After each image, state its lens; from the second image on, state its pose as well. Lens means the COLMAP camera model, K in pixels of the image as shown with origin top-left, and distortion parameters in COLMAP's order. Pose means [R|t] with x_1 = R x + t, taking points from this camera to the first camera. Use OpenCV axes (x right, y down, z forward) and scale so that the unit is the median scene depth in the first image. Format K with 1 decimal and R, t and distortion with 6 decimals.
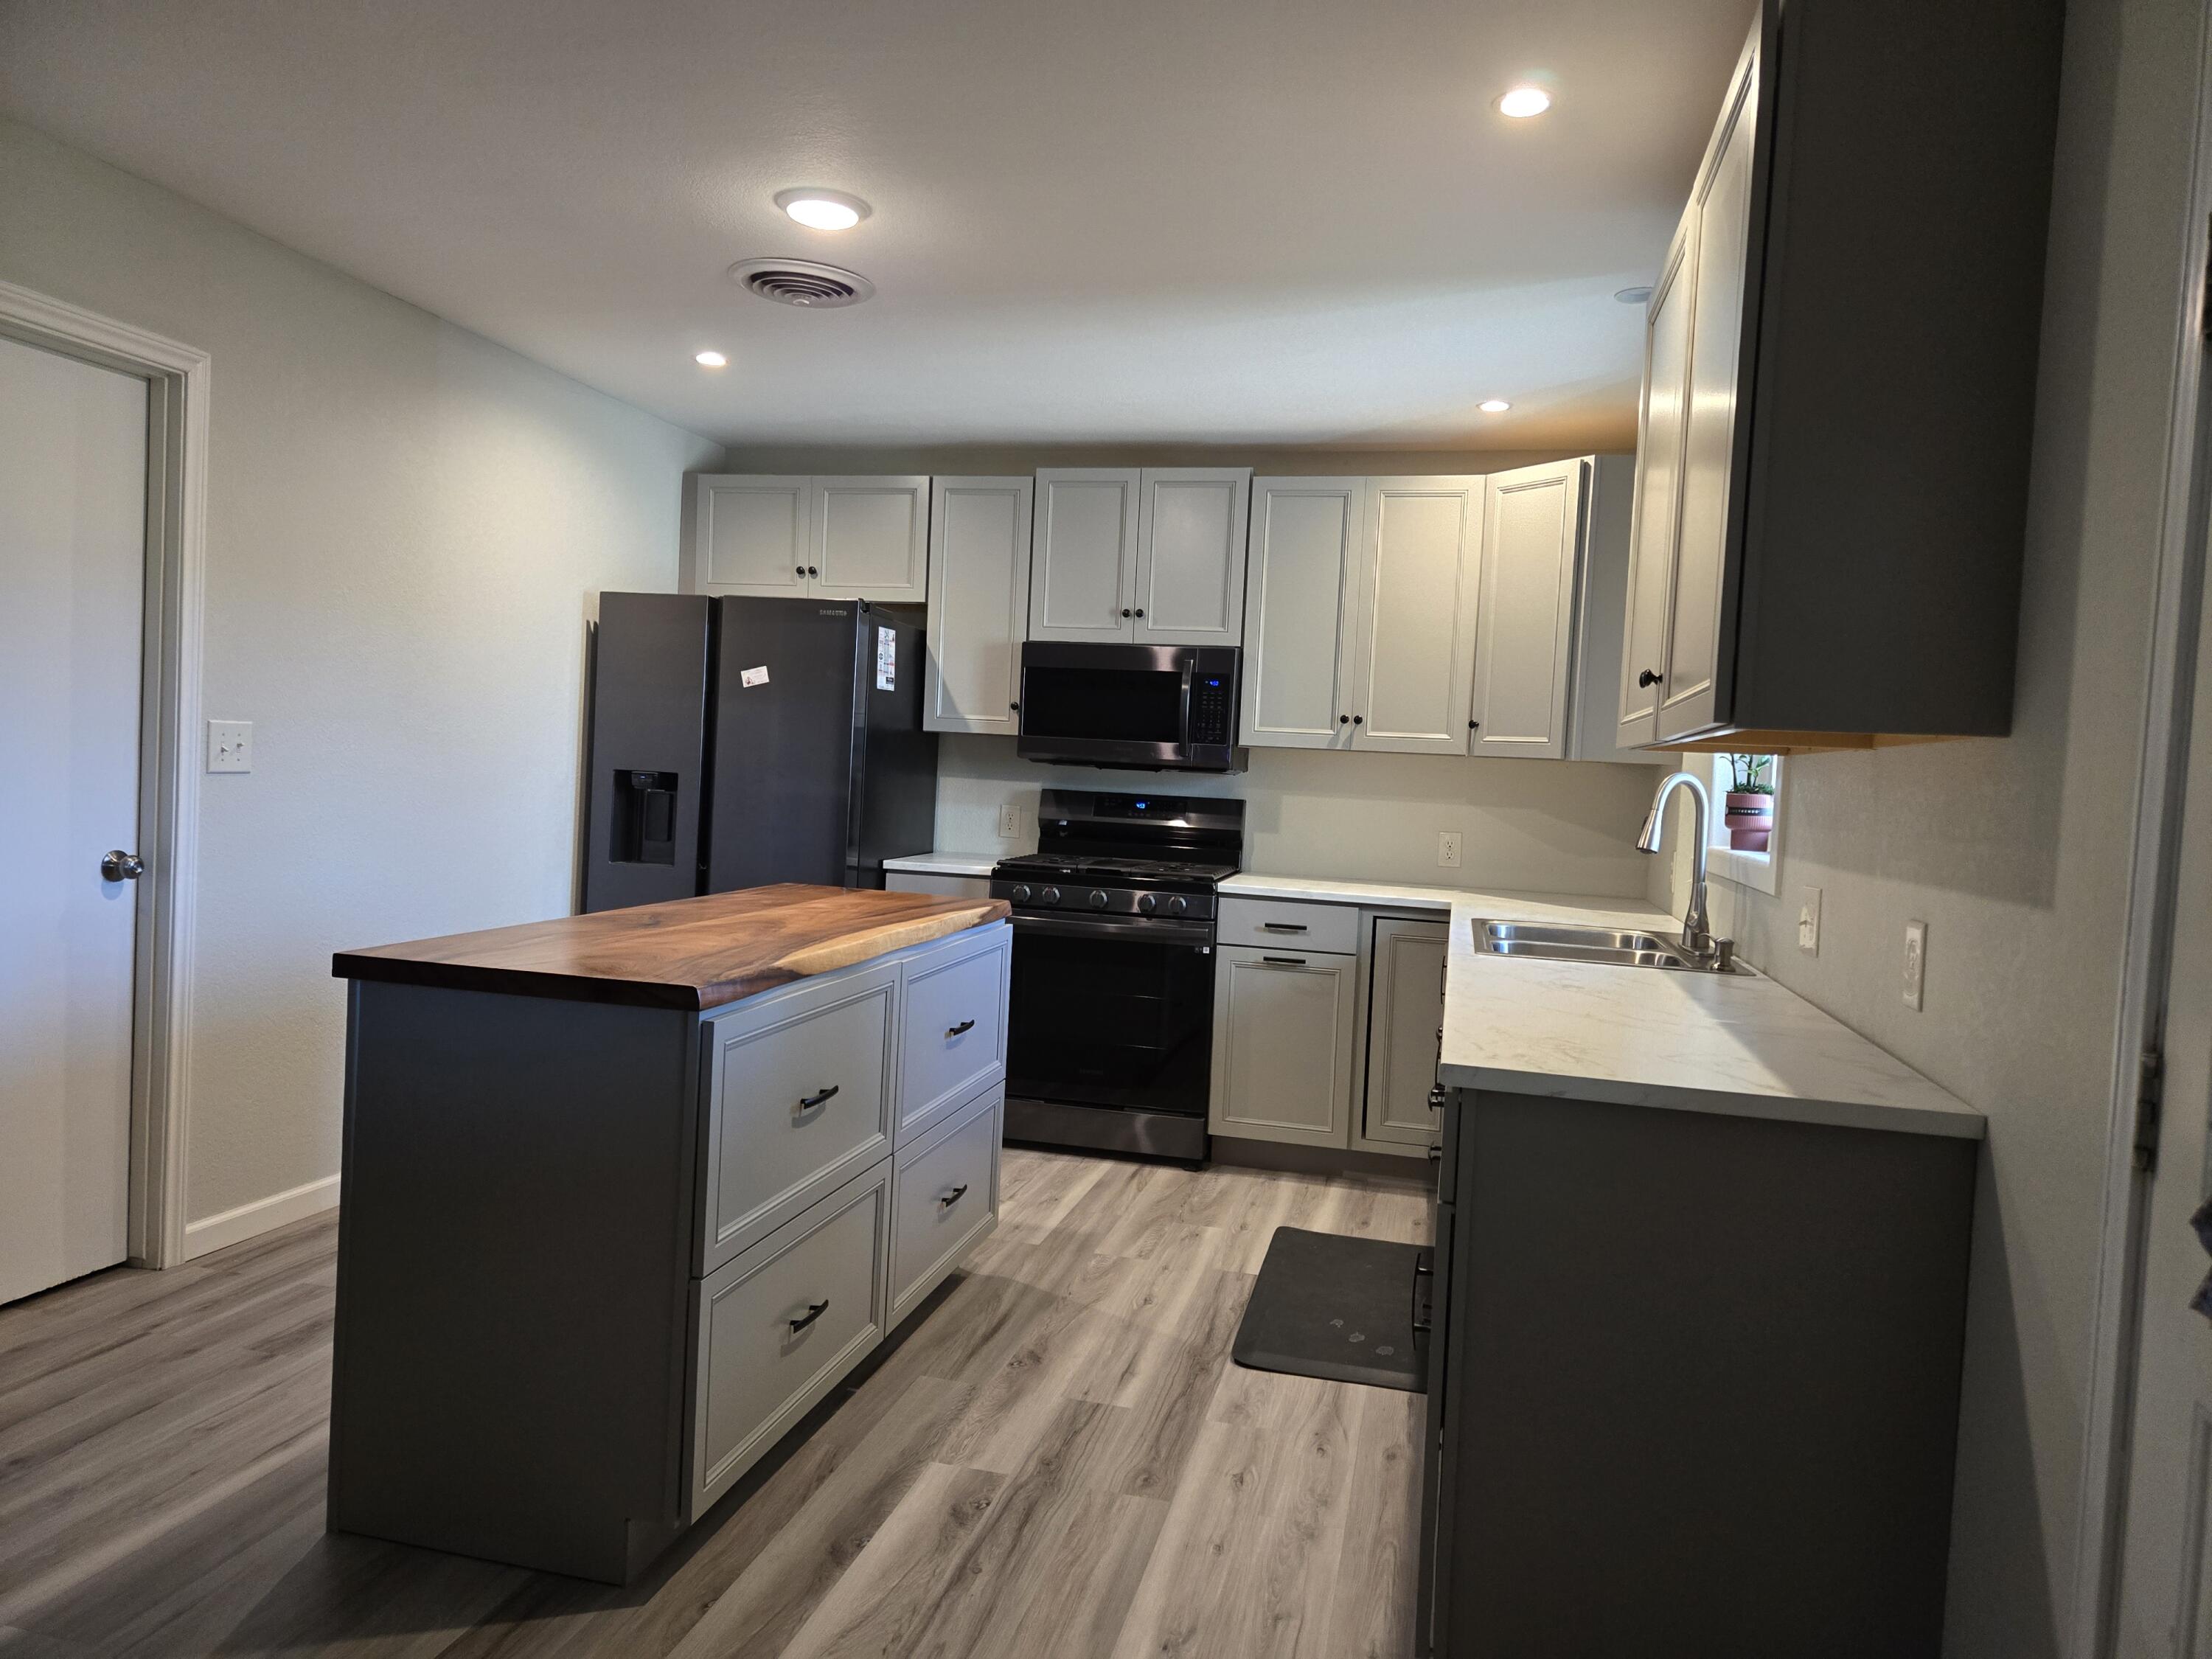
lens RADIAL K [[1481.3, 0, 1106.9], [0, 1481.3, 833.1], [0, 0, 1]] dist [0.060873, -0.049603]
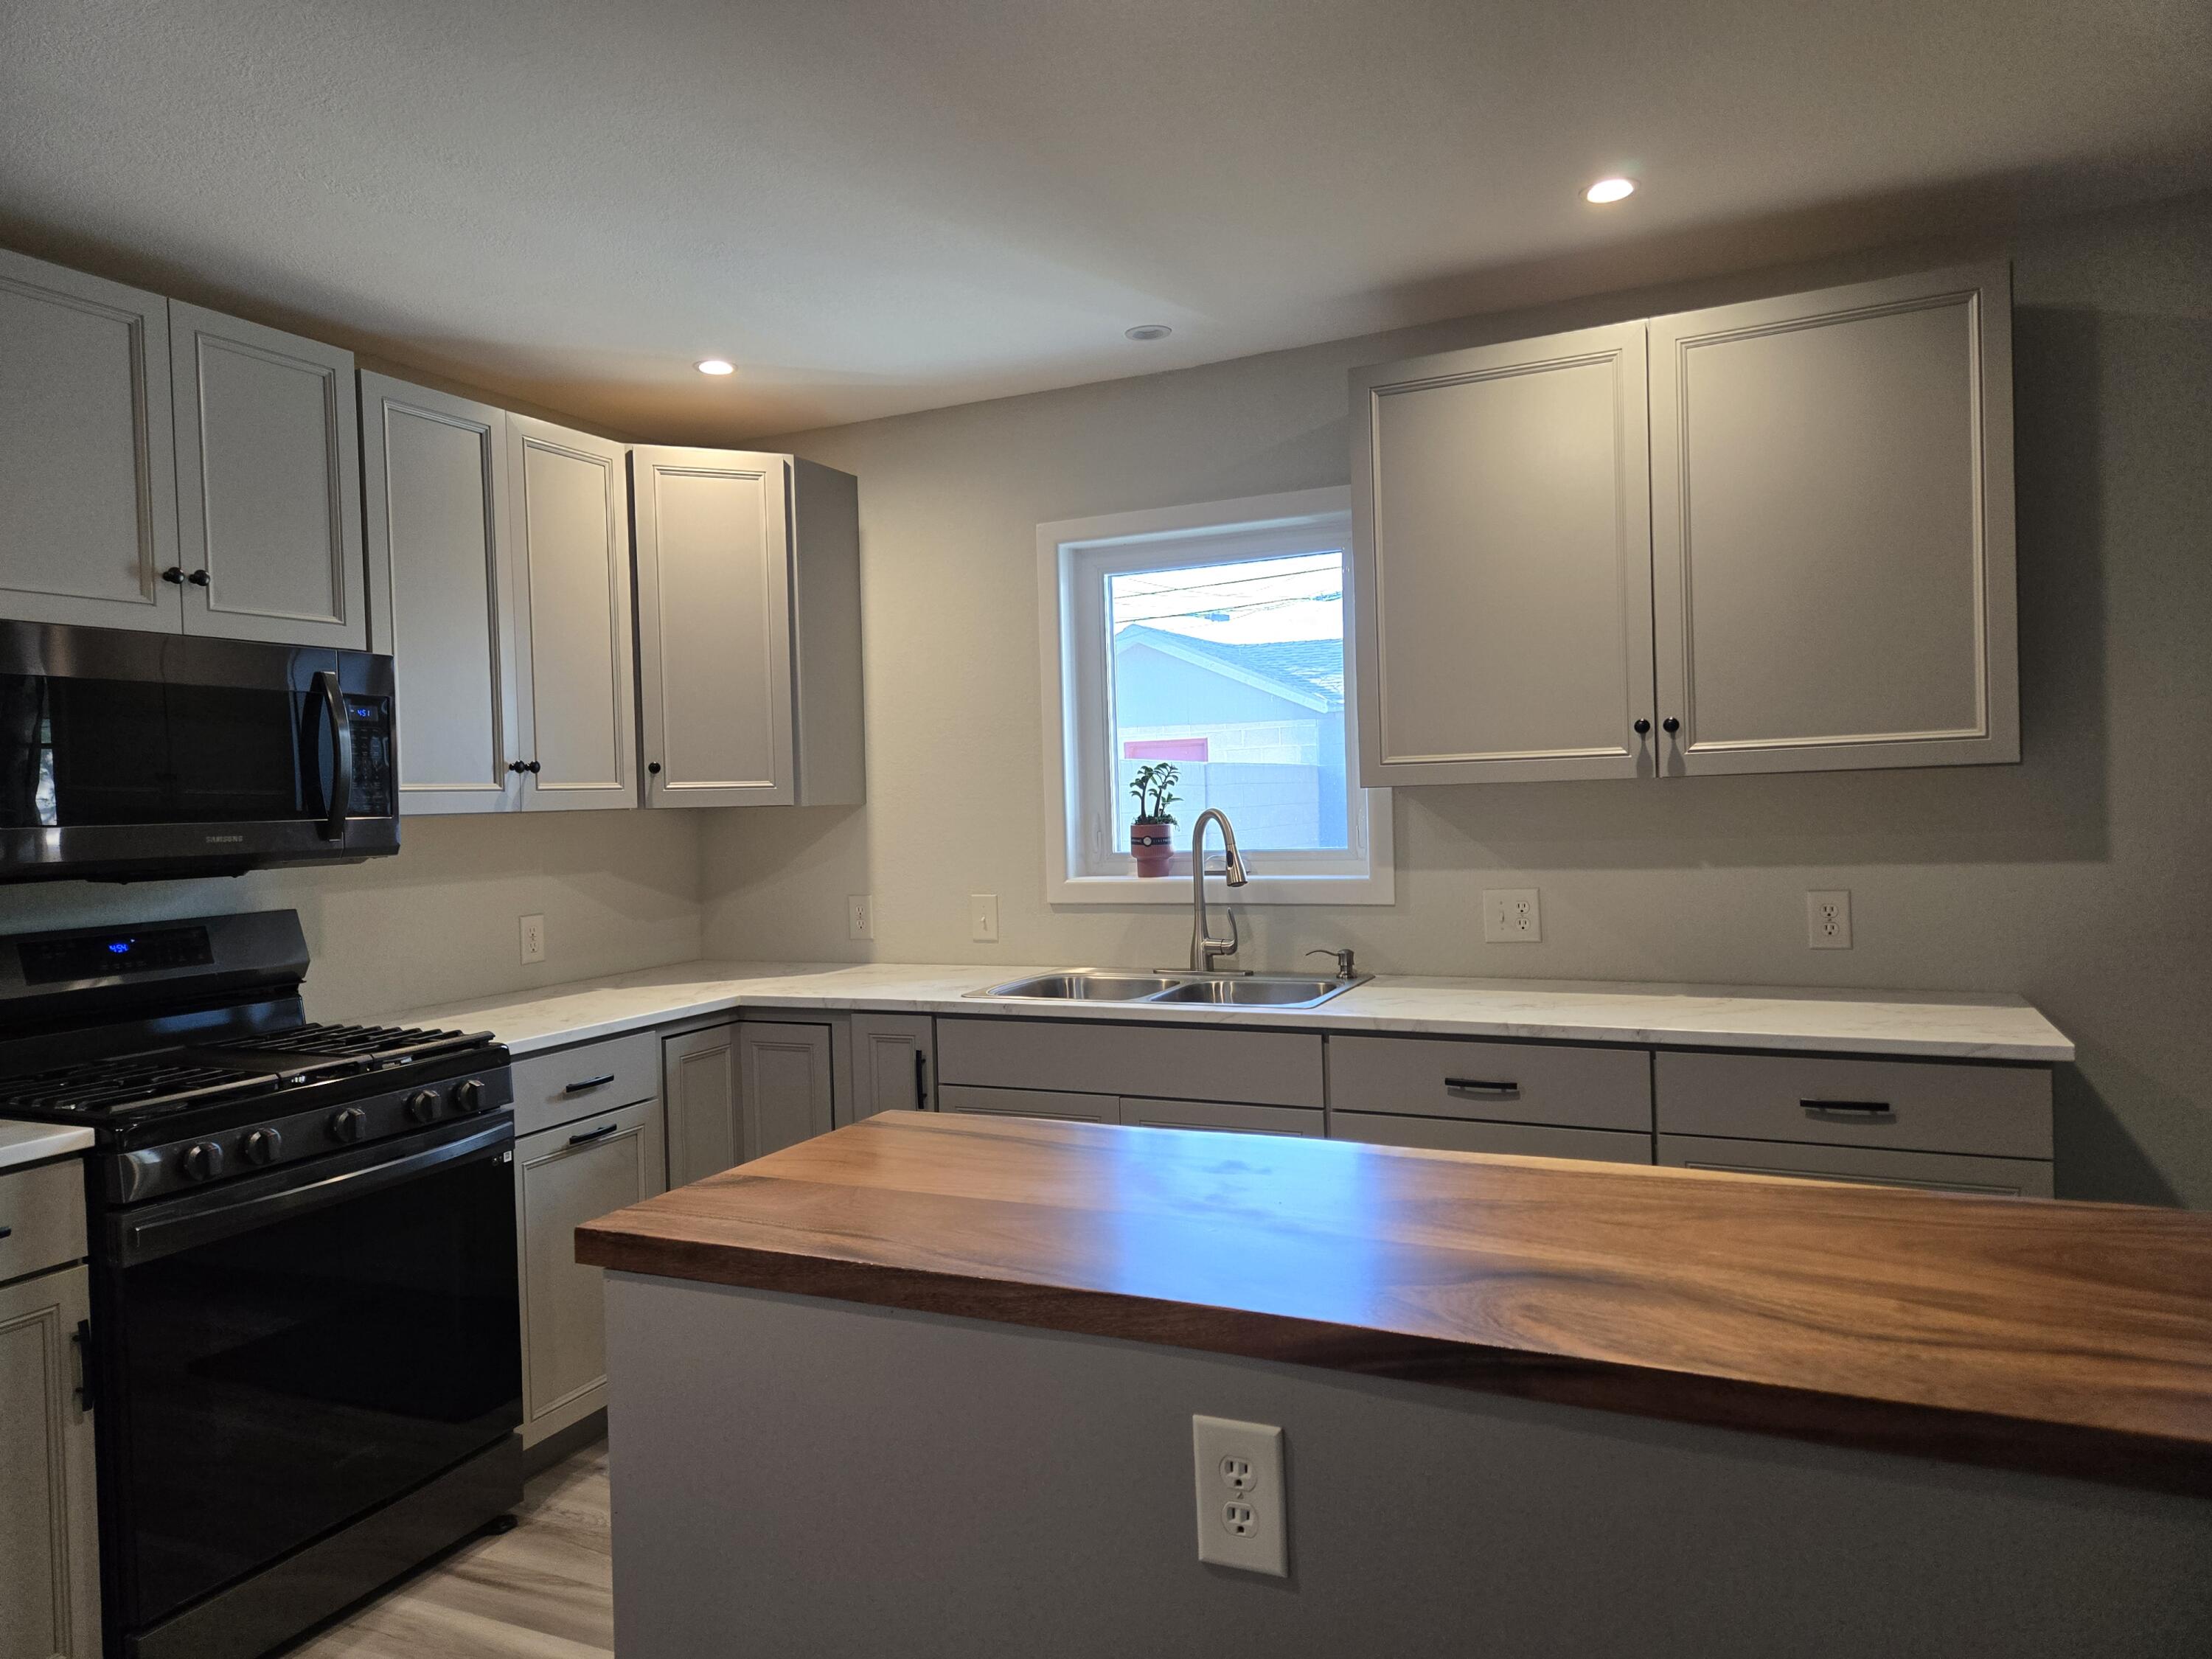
lens RADIAL K [[1481.3, 0, 1112.1], [0, 1481.3, 817.1], [0, 0, 1]] dist [0.060873, -0.049603]
pose [[0.179840, -0.068646, 0.981298, -0.472881], [0.086379, 0.994811, 0.053761, -0.068906], [-0.979896, 0.075095, 0.184836, 0.626916]]
